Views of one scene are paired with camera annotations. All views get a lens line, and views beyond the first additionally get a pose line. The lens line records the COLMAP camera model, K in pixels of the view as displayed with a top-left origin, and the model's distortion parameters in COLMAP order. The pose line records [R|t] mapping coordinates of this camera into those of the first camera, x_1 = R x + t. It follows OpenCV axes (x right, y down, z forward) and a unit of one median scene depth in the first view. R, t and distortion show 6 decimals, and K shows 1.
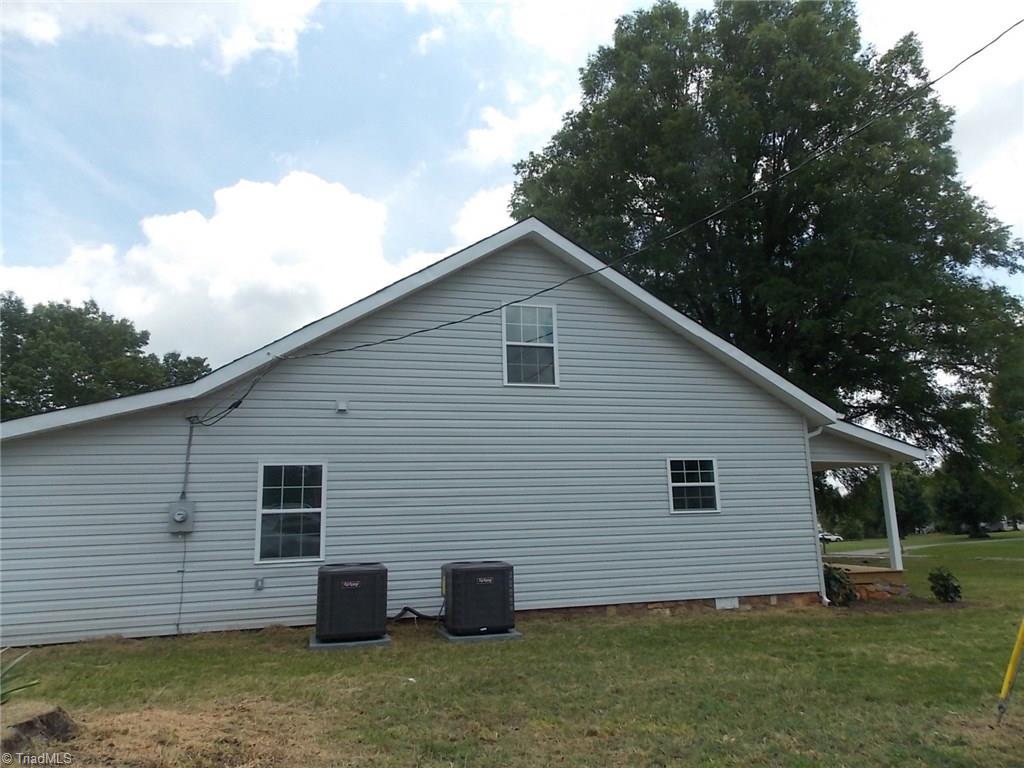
lens RADIAL K [[687.7, 0, 512.0], [0, 687.7, 384.7], [0, 0, 1]] dist [0.008130, 0.001766]
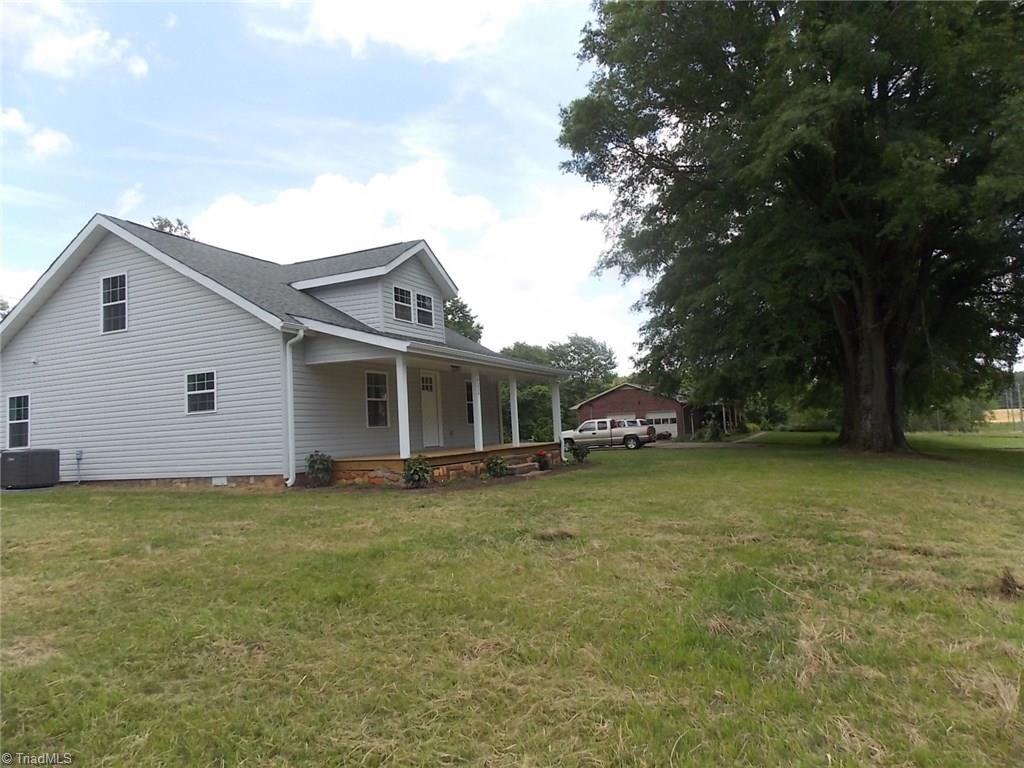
lens RADIAL K [[687.7, 0, 511.8], [0, 687.7, 382.5], [0, 0, 1]] dist [0.008130, 0.001766]
pose [[0.768665, -0.061508, -0.636687, 1.551932], [0.148542, 0.985320, 0.084144, 0.105617], [0.622165, -0.159253, 0.766518, 0.370818]]
